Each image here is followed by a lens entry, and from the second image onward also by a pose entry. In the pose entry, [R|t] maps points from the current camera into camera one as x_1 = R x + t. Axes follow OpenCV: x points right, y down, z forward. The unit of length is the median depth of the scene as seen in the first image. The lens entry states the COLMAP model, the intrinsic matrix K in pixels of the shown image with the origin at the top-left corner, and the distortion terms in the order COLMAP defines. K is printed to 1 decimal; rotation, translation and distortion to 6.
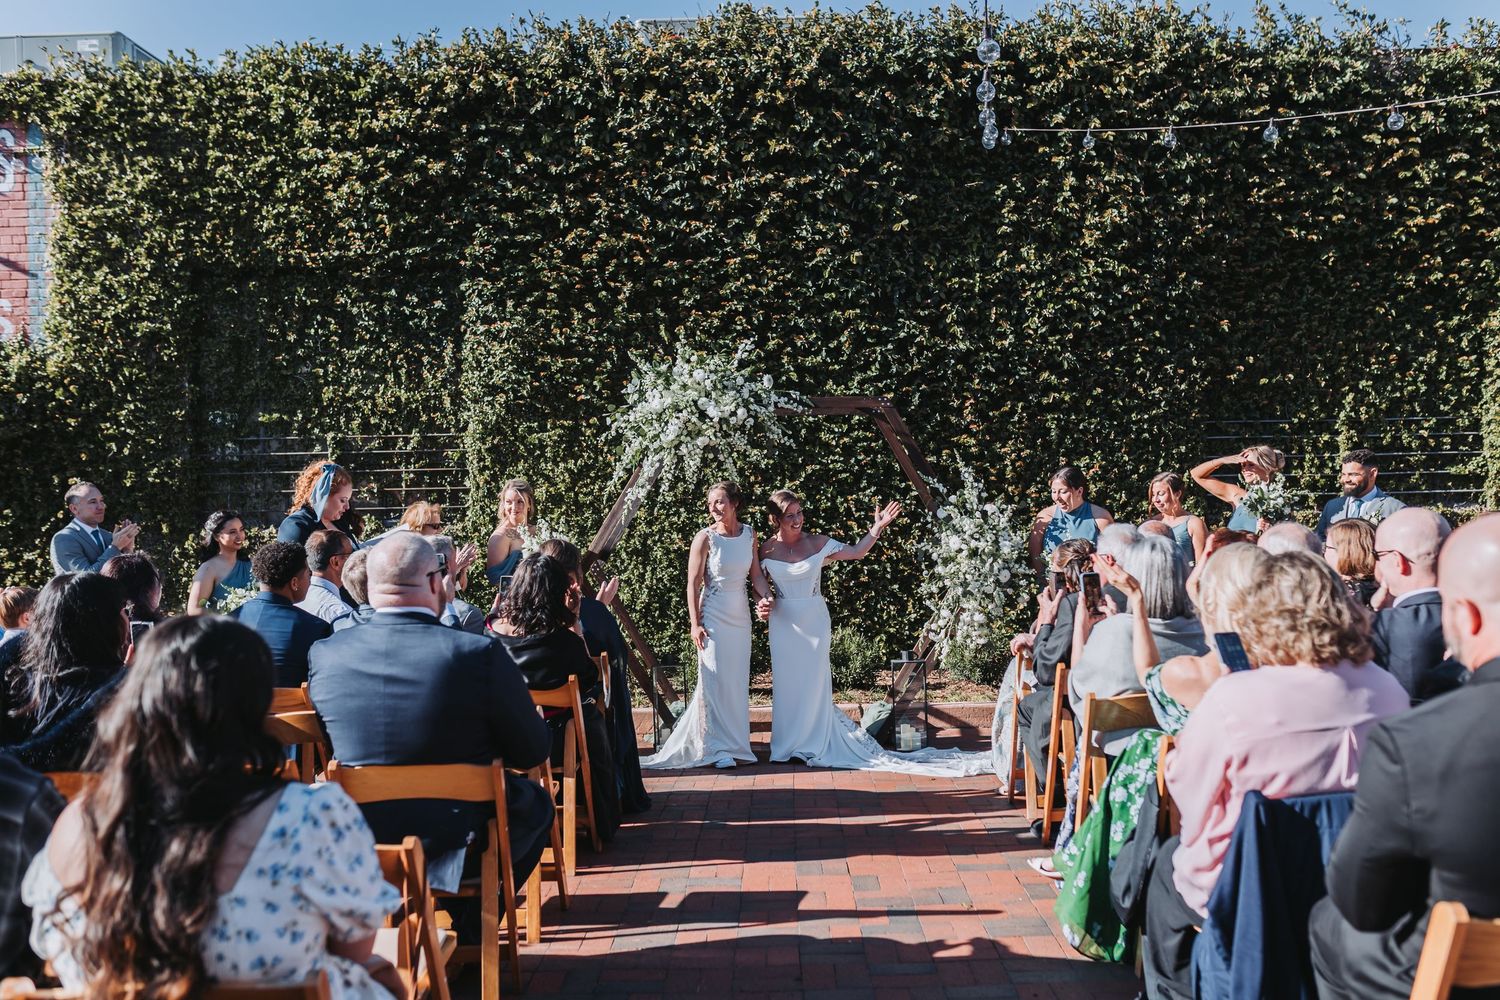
lens RADIAL K [[1459.8, 0, 756.0], [0, 1459.8, 499.8], [0, 0, 1]] dist [0.002694, 0.005993]
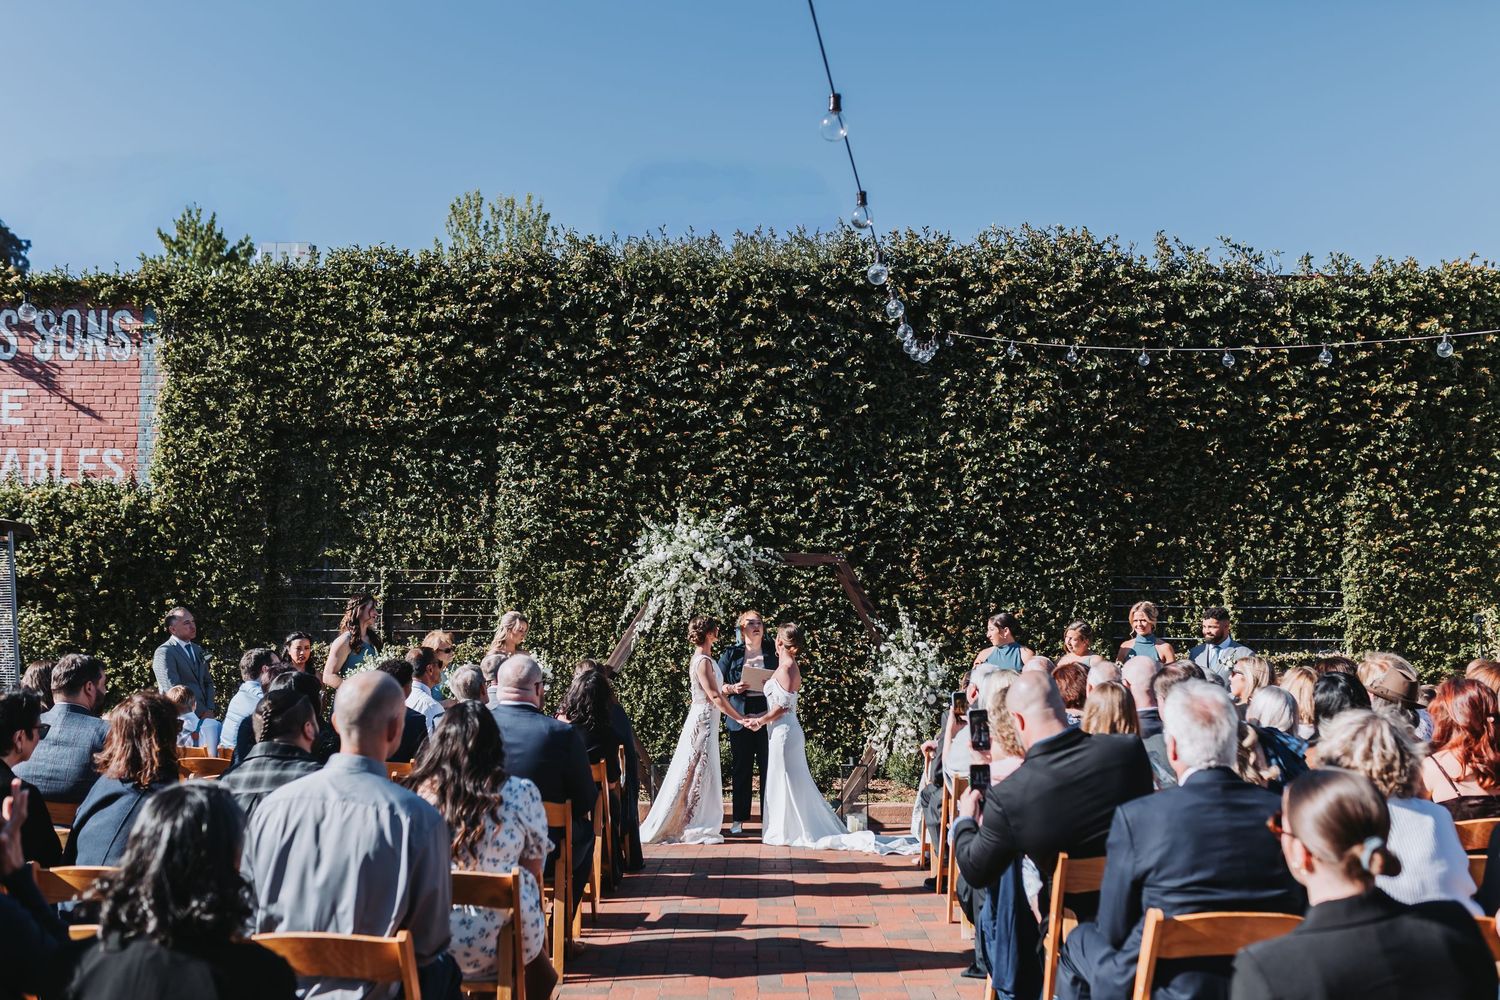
lens RADIAL K [[1462.5, 0, 744.0], [0, 1462.5, 526.9], [0, 0, 1]] dist [0.012919, 0.006965]
pose [[0.999662, 0.025879, 0.002460, 0.000644], [-0.025655, 0.997412, -0.067160, -0.005517], [-0.004191, 0.067074, 0.997739, -0.207040]]
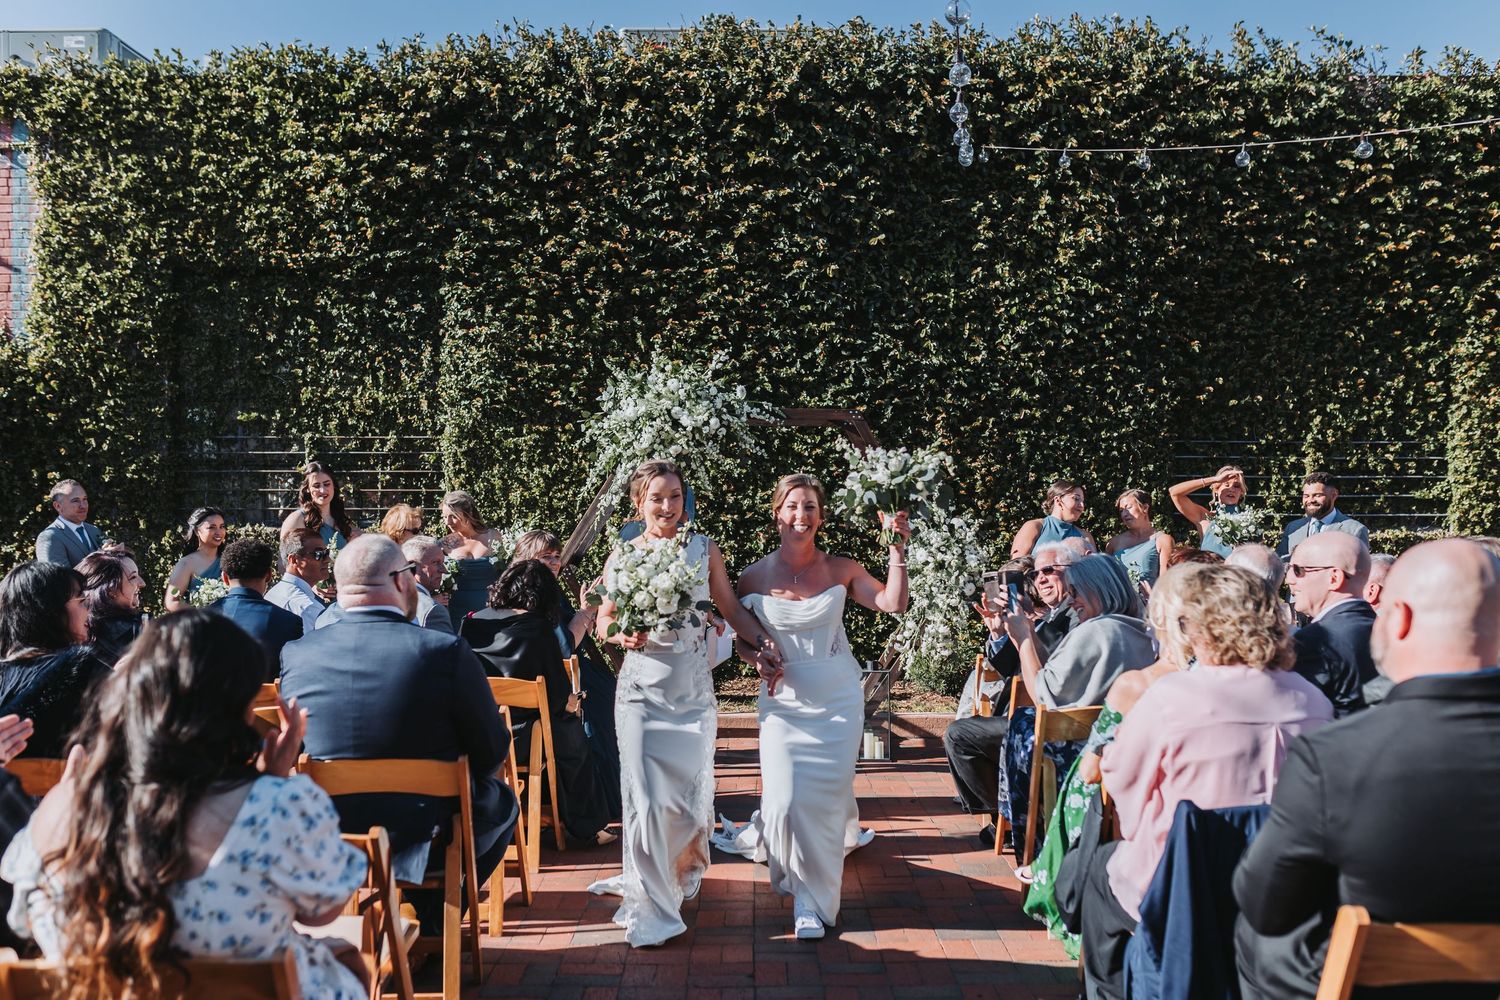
lens RADIAL K [[1459.0, 0, 736.0], [0, 1459.0, 519.9], [0, 0, 1]] dist [-0.000574, 0.014331]
pose [[0.999759, 0.021822, 0.002539, 0.003154], [-0.021843, 0.999725, 0.008511, -0.000732], [-0.002353, -0.008564, 0.999961, -0.010032]]
